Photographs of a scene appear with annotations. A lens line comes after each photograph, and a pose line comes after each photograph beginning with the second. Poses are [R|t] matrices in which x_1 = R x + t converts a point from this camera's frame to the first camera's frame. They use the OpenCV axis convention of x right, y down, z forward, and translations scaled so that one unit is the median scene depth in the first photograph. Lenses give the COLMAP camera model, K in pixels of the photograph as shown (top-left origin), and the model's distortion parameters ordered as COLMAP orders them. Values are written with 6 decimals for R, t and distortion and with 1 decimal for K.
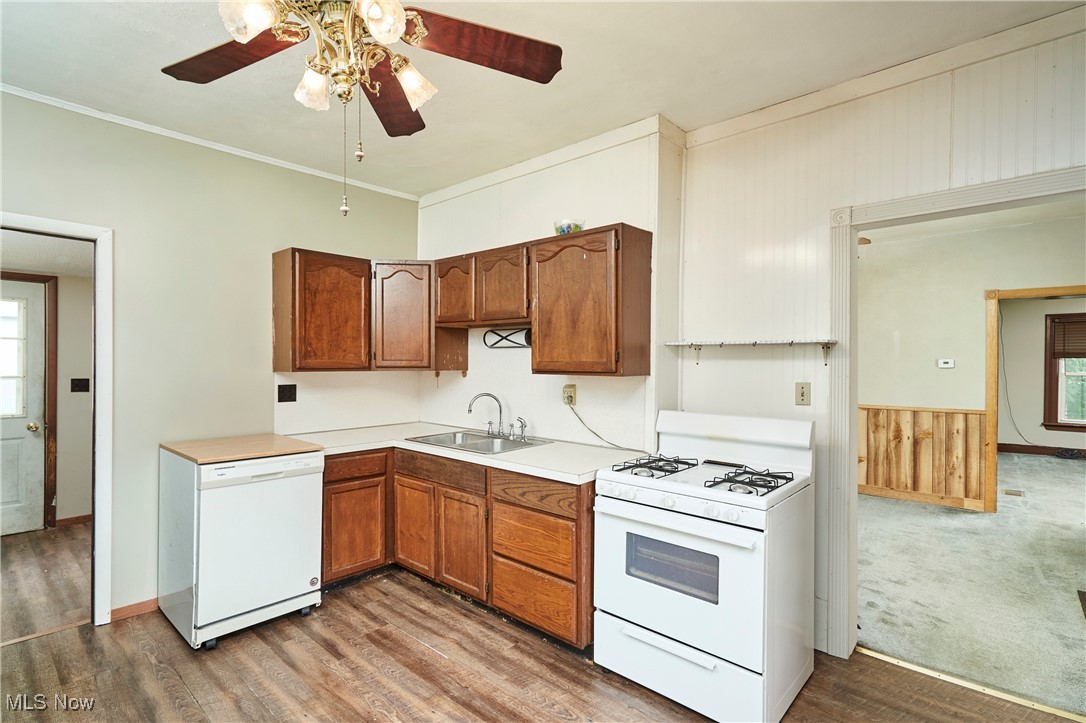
lens RADIAL K [[514.2, 0, 544.4], [0, 514.2, 364.2], [0, 0, 1]] dist [0.003962, 0.000114]
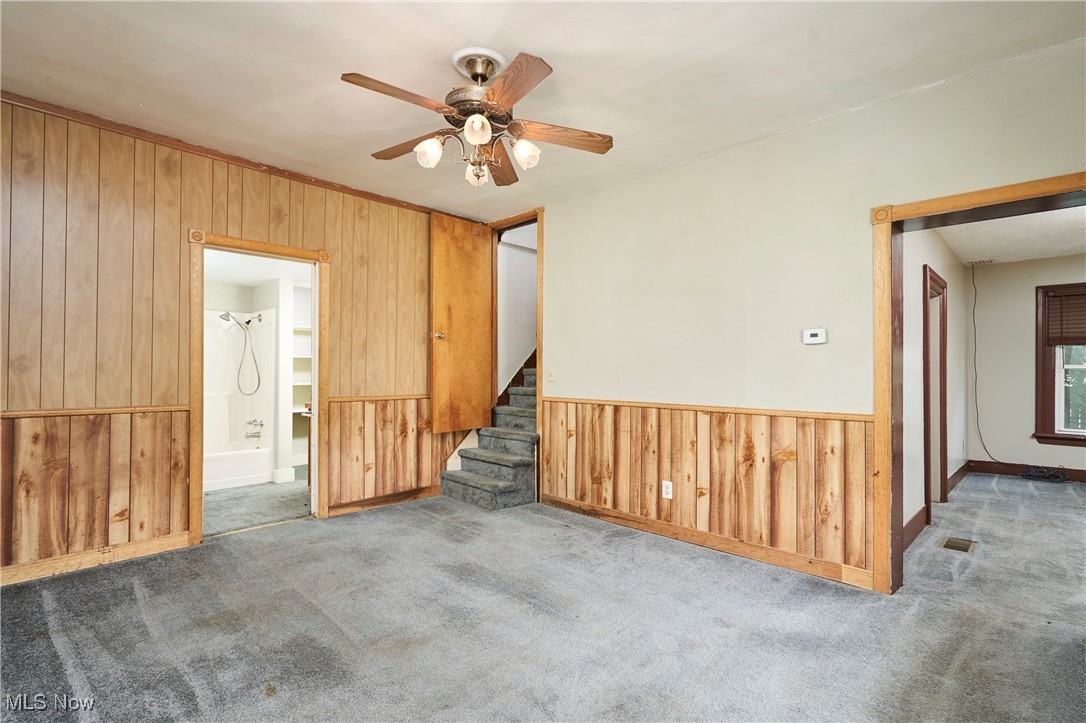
lens RADIAL K [[514.2, 0, 540.7], [0, 514.2, 363.2], [0, 0, 1]] dist [0.003962, 0.000114]
pose [[0.999144, -0.000904, -0.041356, 0.465681], [0.000336, 0.999906, -0.013740, 0.036316], [0.041365, 0.013714, 0.999050, 0.372767]]
